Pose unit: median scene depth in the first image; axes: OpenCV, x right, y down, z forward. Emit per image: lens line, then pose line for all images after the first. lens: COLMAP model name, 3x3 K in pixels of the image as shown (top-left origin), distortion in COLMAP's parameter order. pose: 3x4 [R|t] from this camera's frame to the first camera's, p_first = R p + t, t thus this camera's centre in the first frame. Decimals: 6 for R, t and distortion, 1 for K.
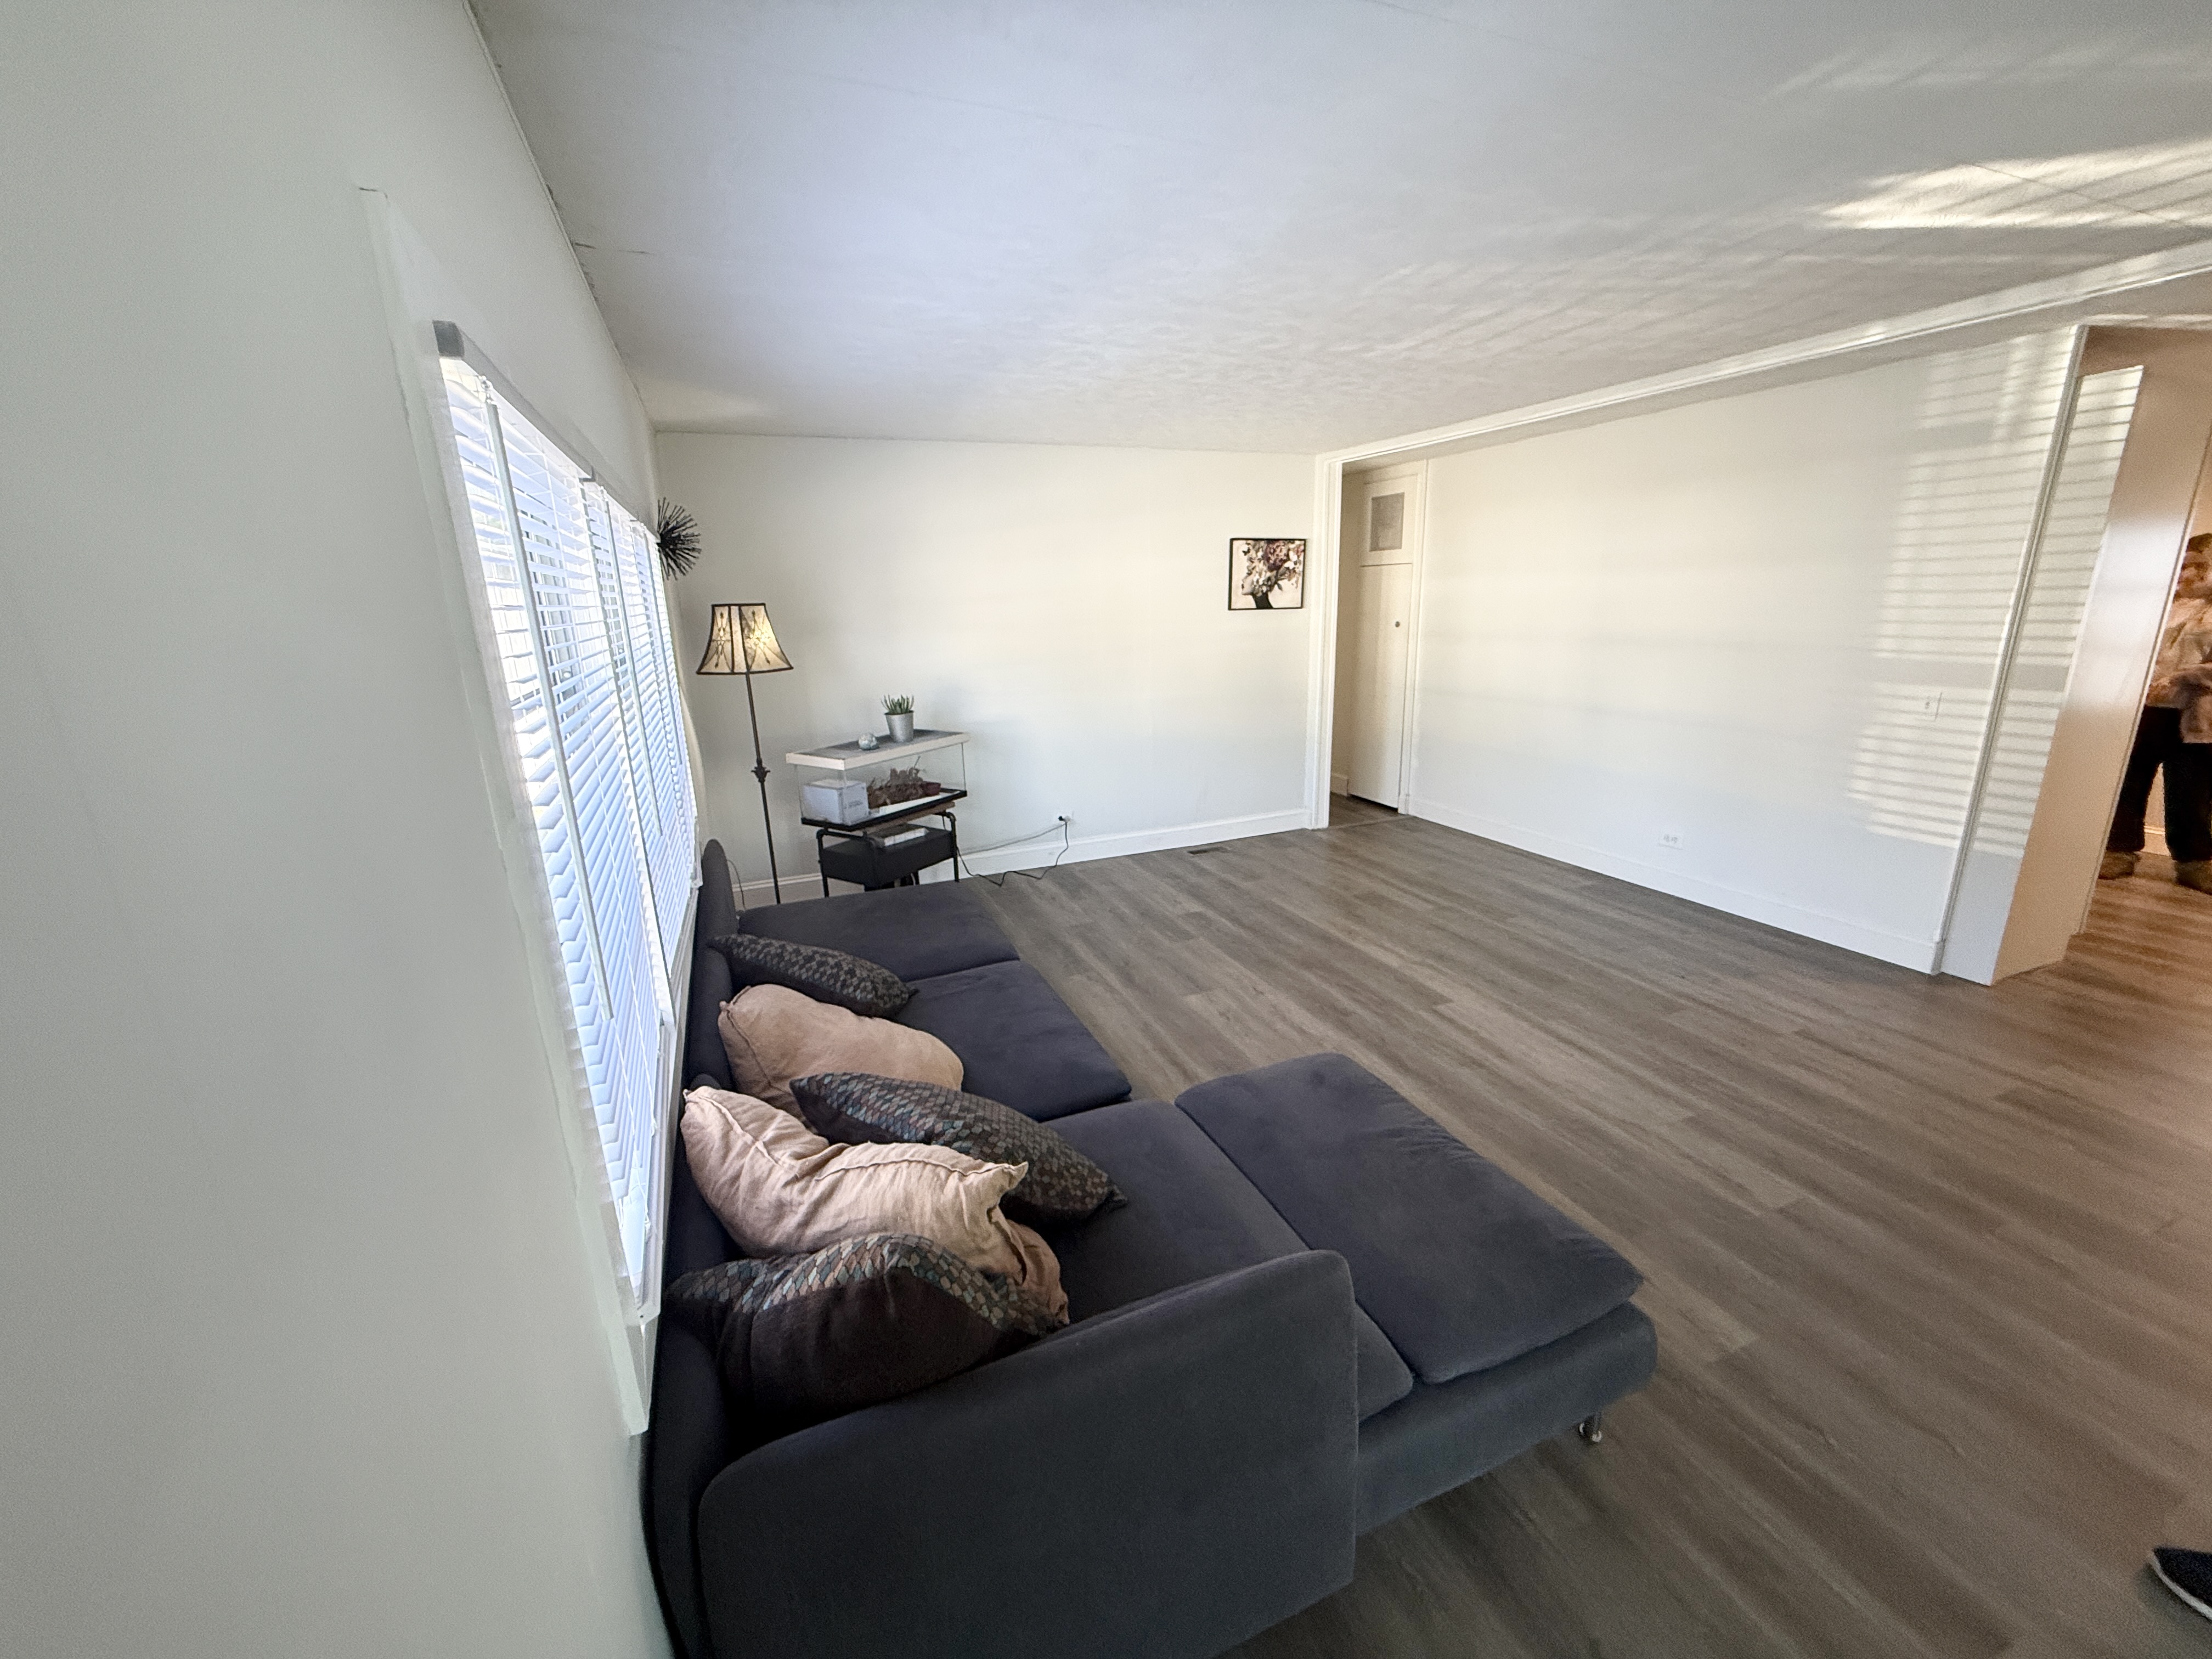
lens RADIAL K [[885.4, 0, 1107.3], [0, 885.4, 827.3], [0, 0, 1]] dist [-0.000340, 0.000490]
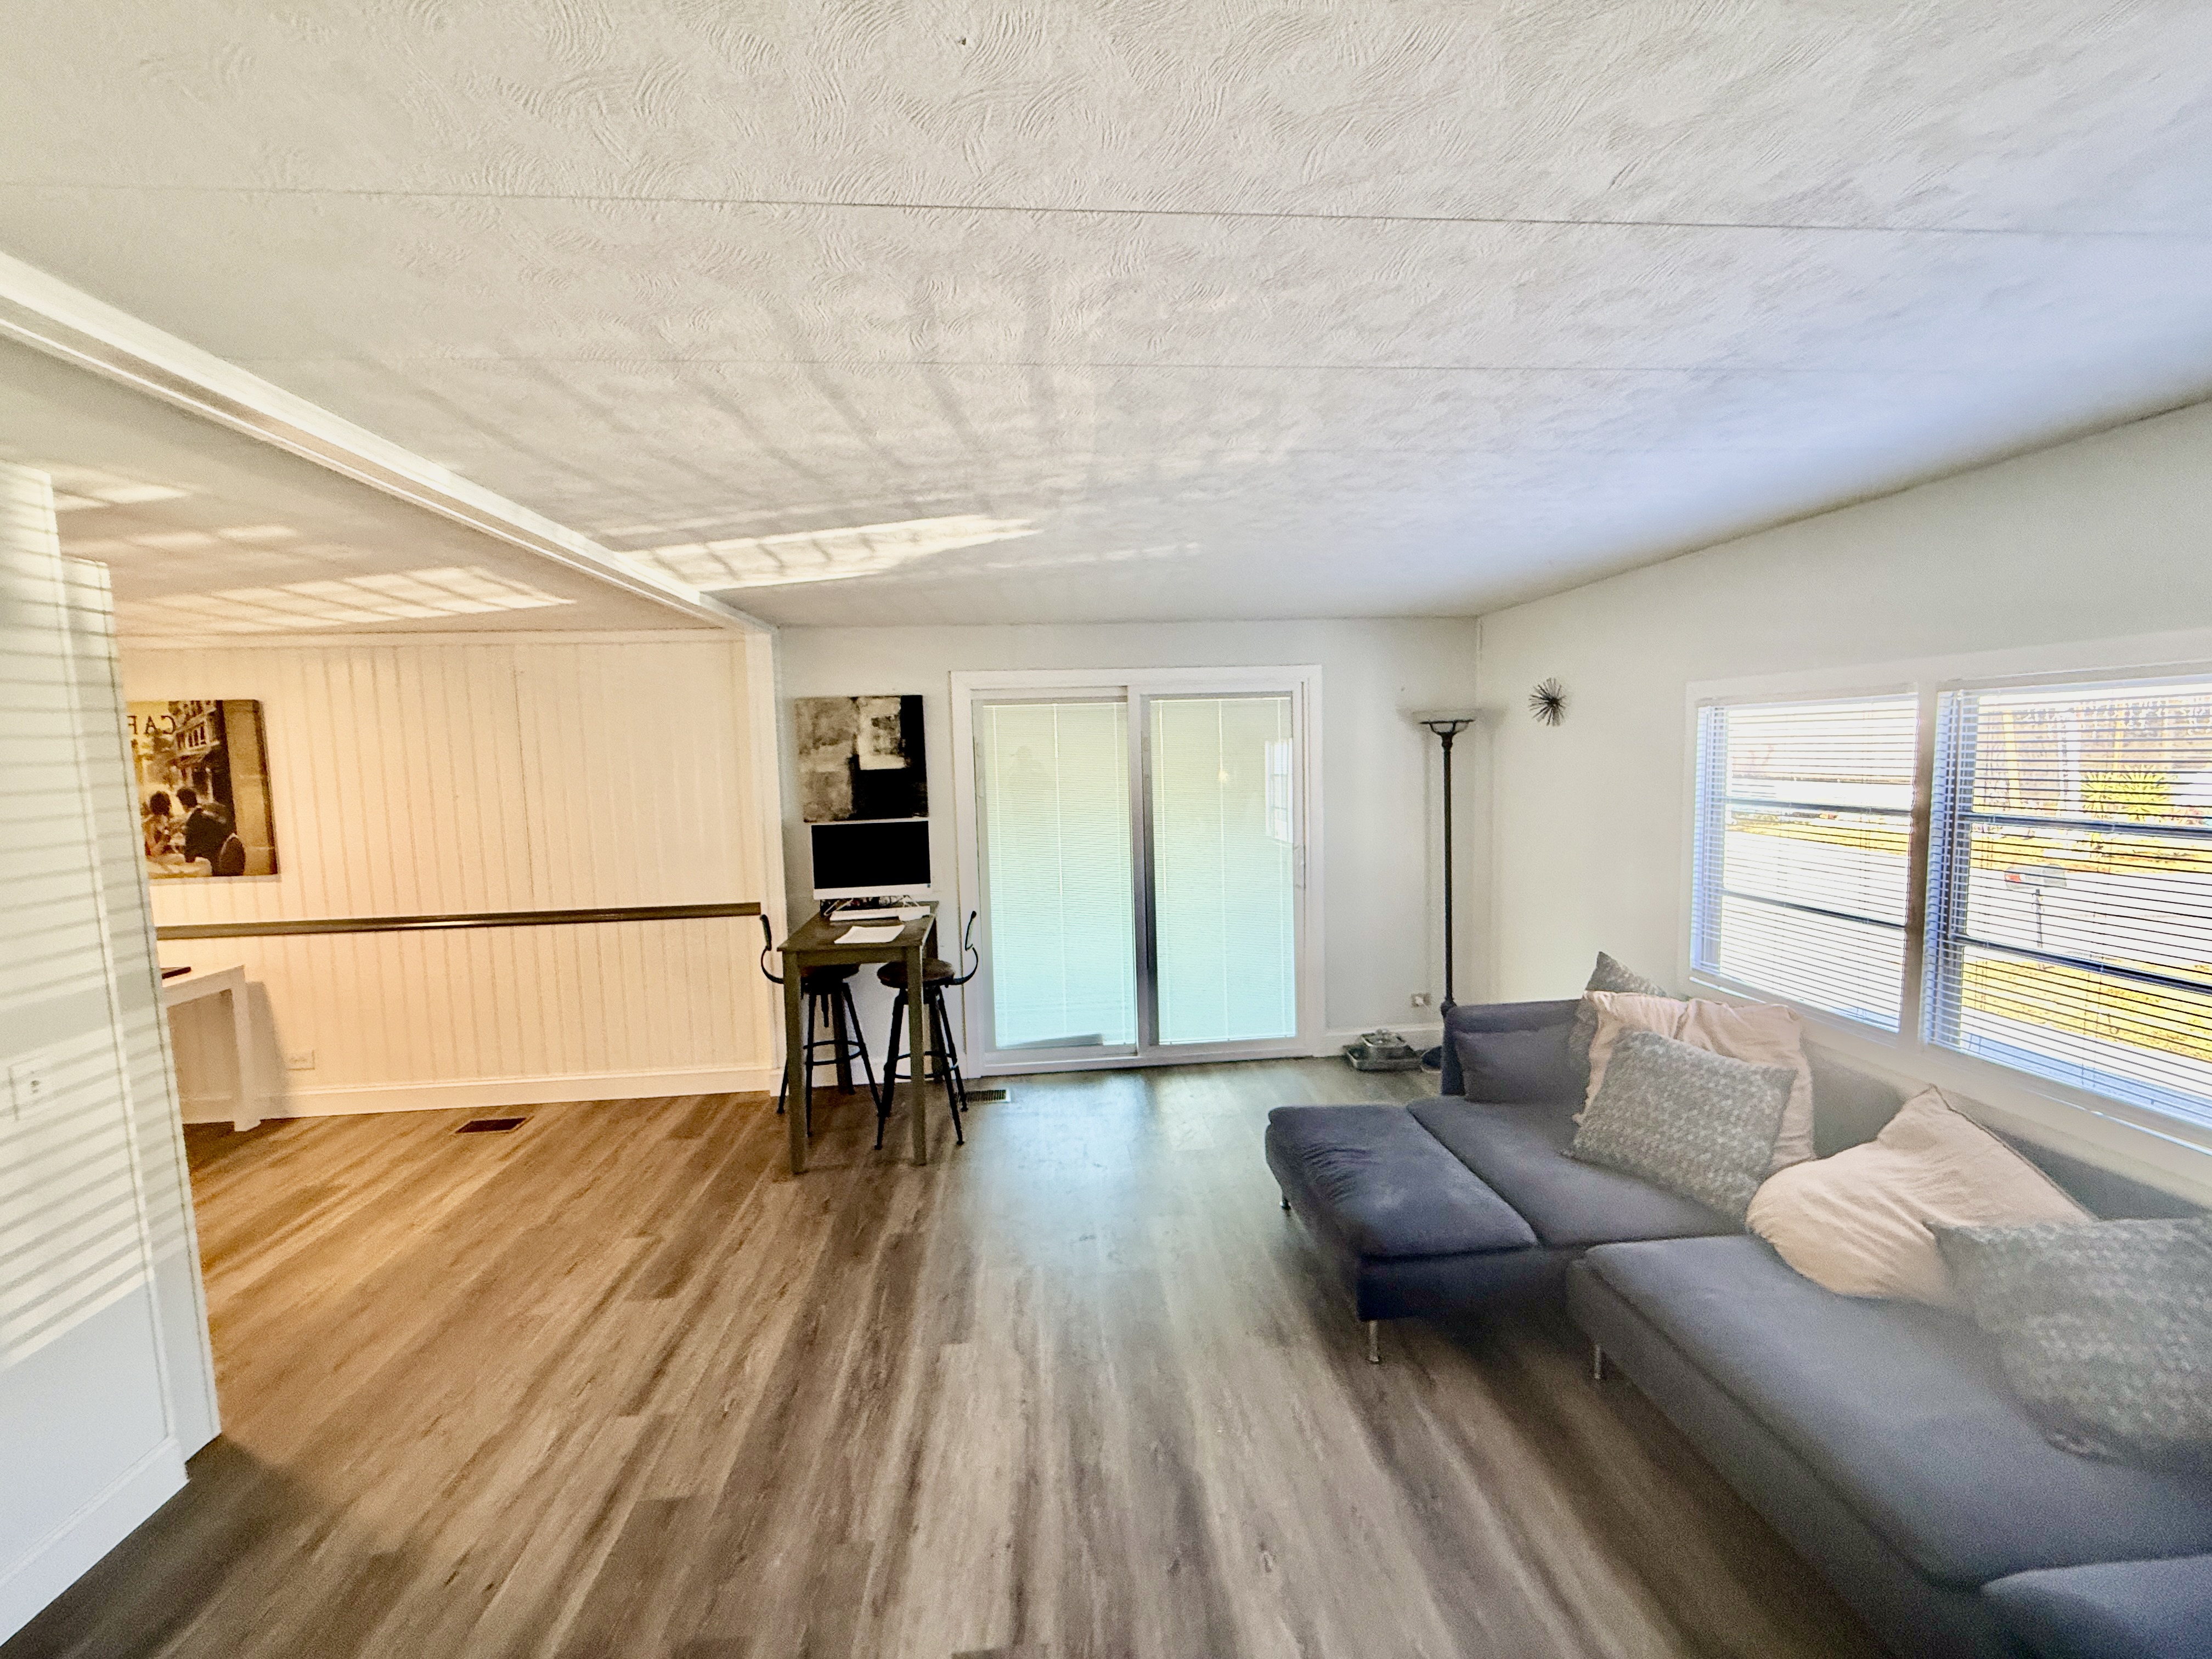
lens RADIAL K [[885.4, 0, 1101.2], [0, 885.4, 826.2], [0, 0, 1]] dist [-0.000340, 0.000490]
pose [[-0.950662, 0.031086, 0.308666, 0.100624], [0.133839, 0.938707, 0.317673, -0.247766], [-0.279872, 0.343311, -0.896554, 0.837877]]
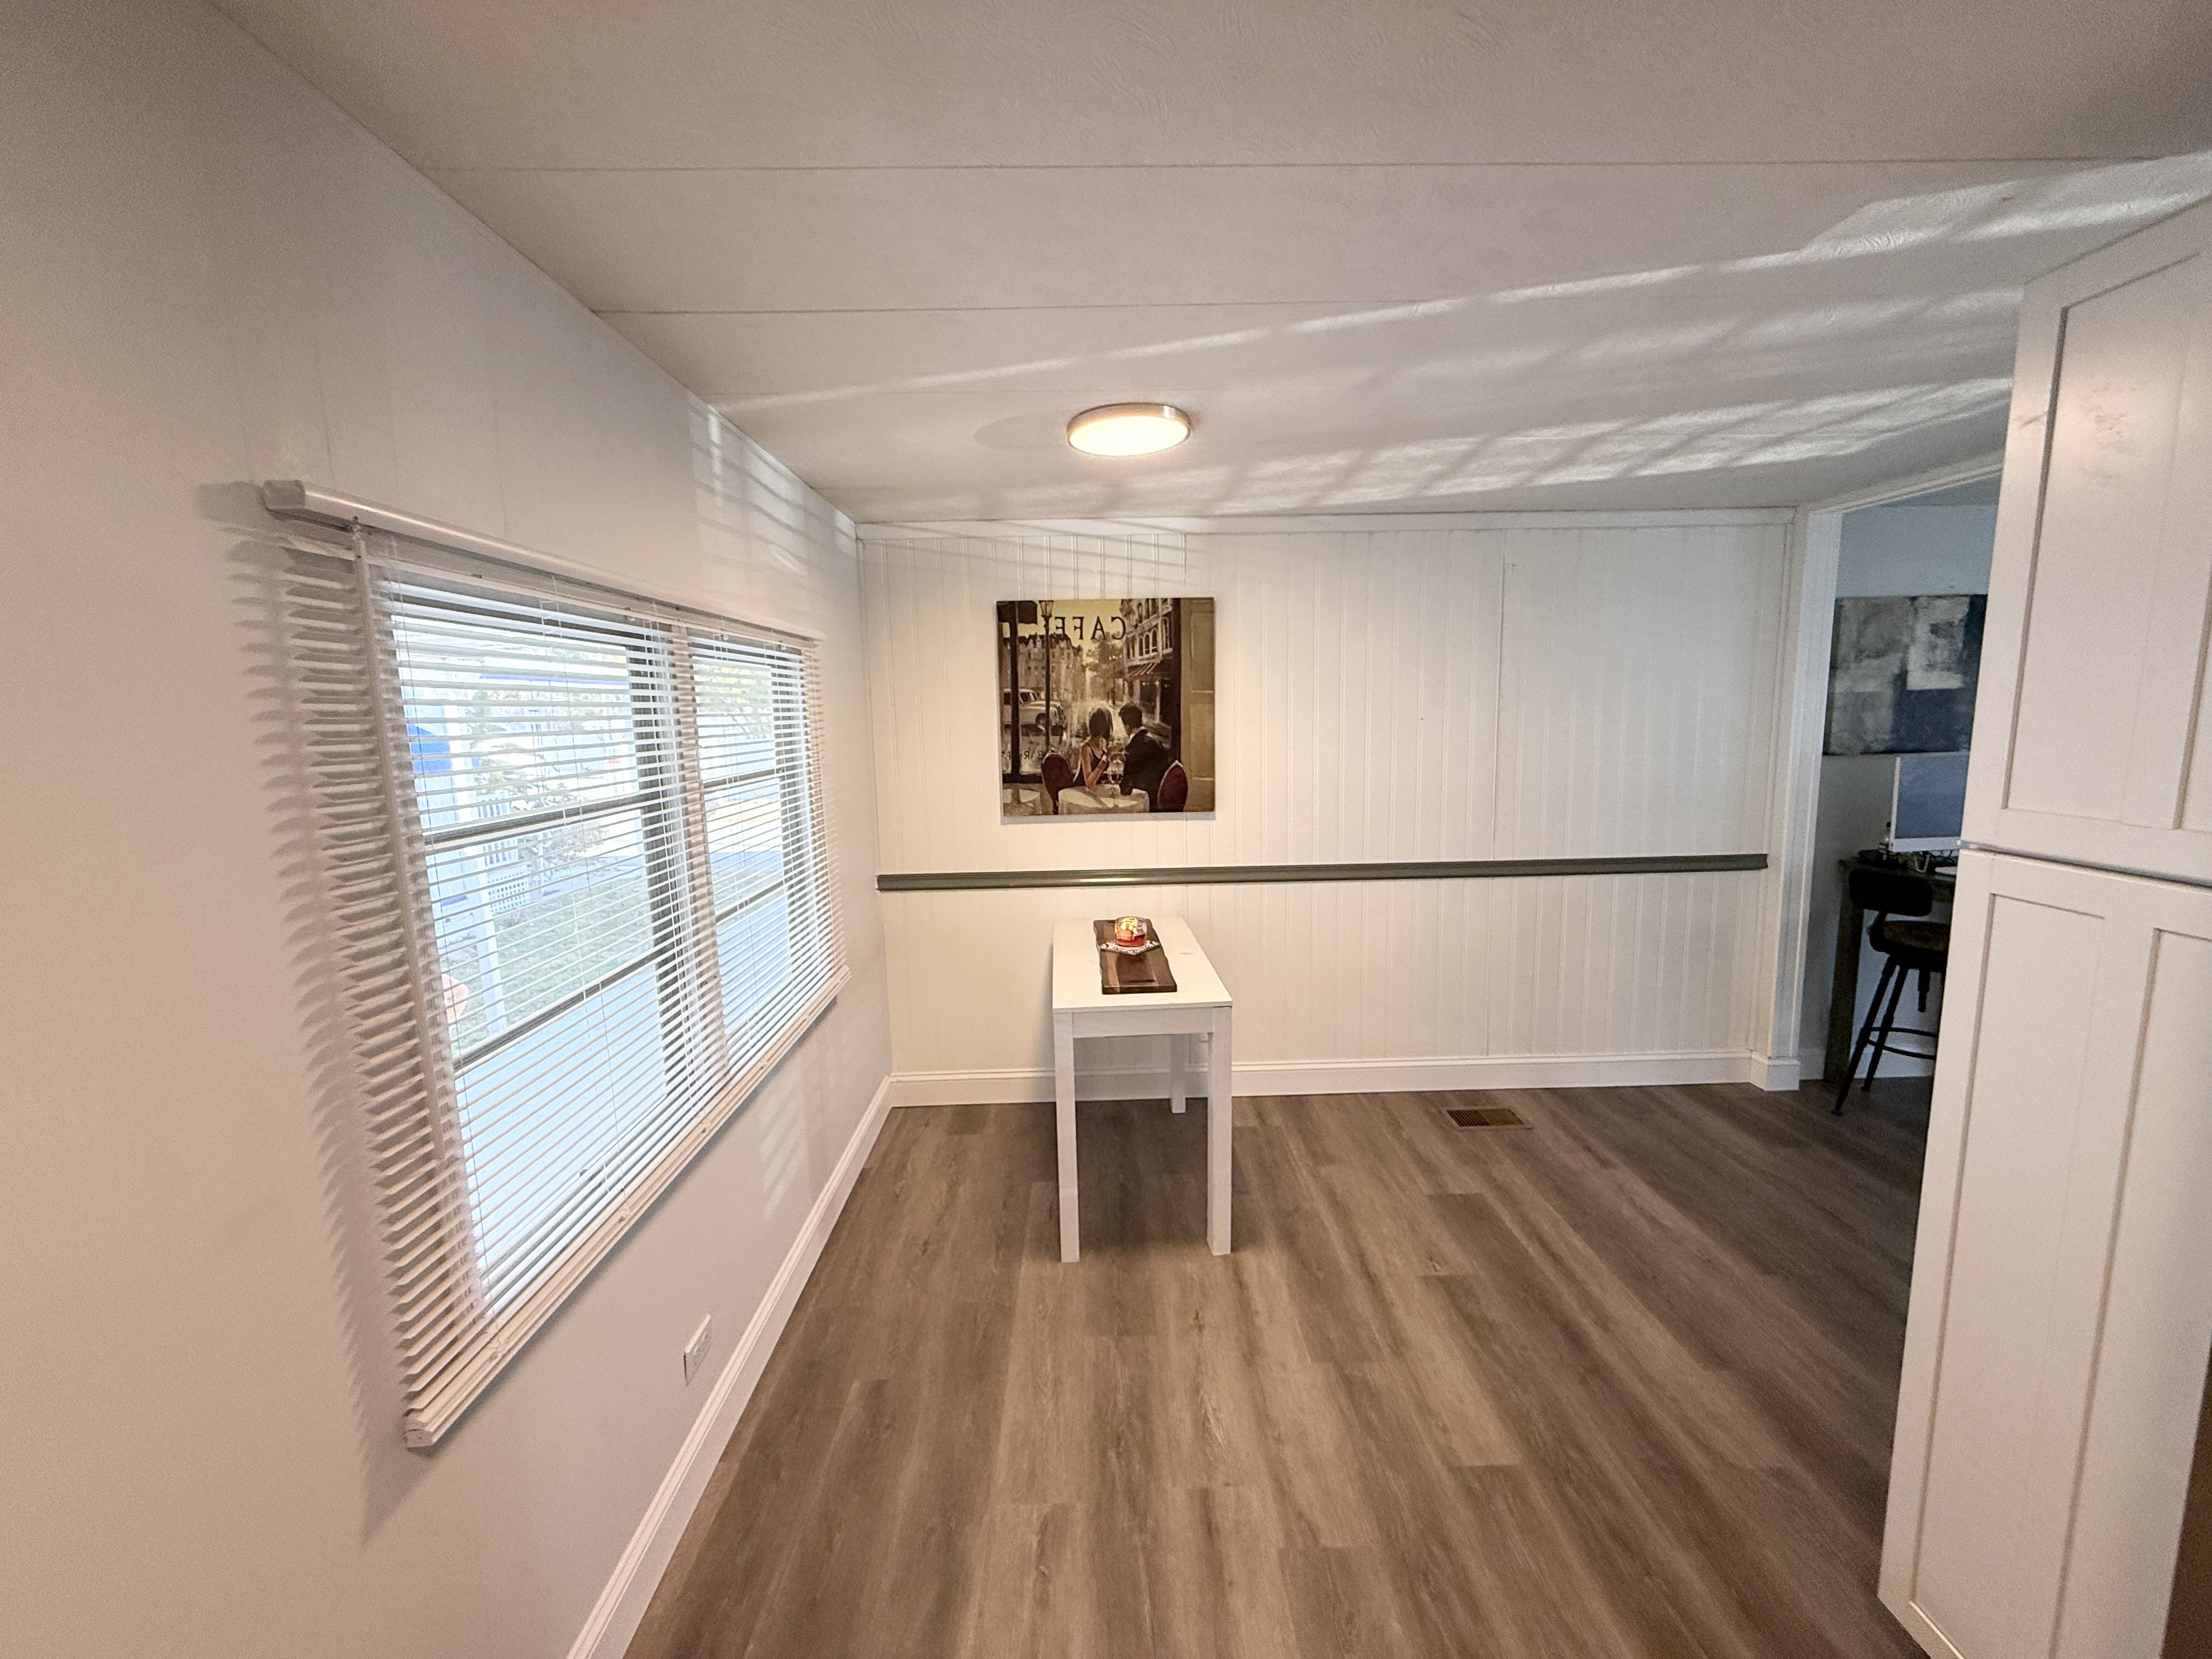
lens RADIAL K [[885.4, 0, 1099.2], [0, 885.4, 826.3], [0, 0, 1]] dist [-0.000340, 0.000490]
pose [[-0.926600, -0.000742, 0.376047, 0.902594], [0.144716, 0.922280, 0.358408, -0.294515], [-0.347087, 0.386521, -0.854478, 0.951831]]
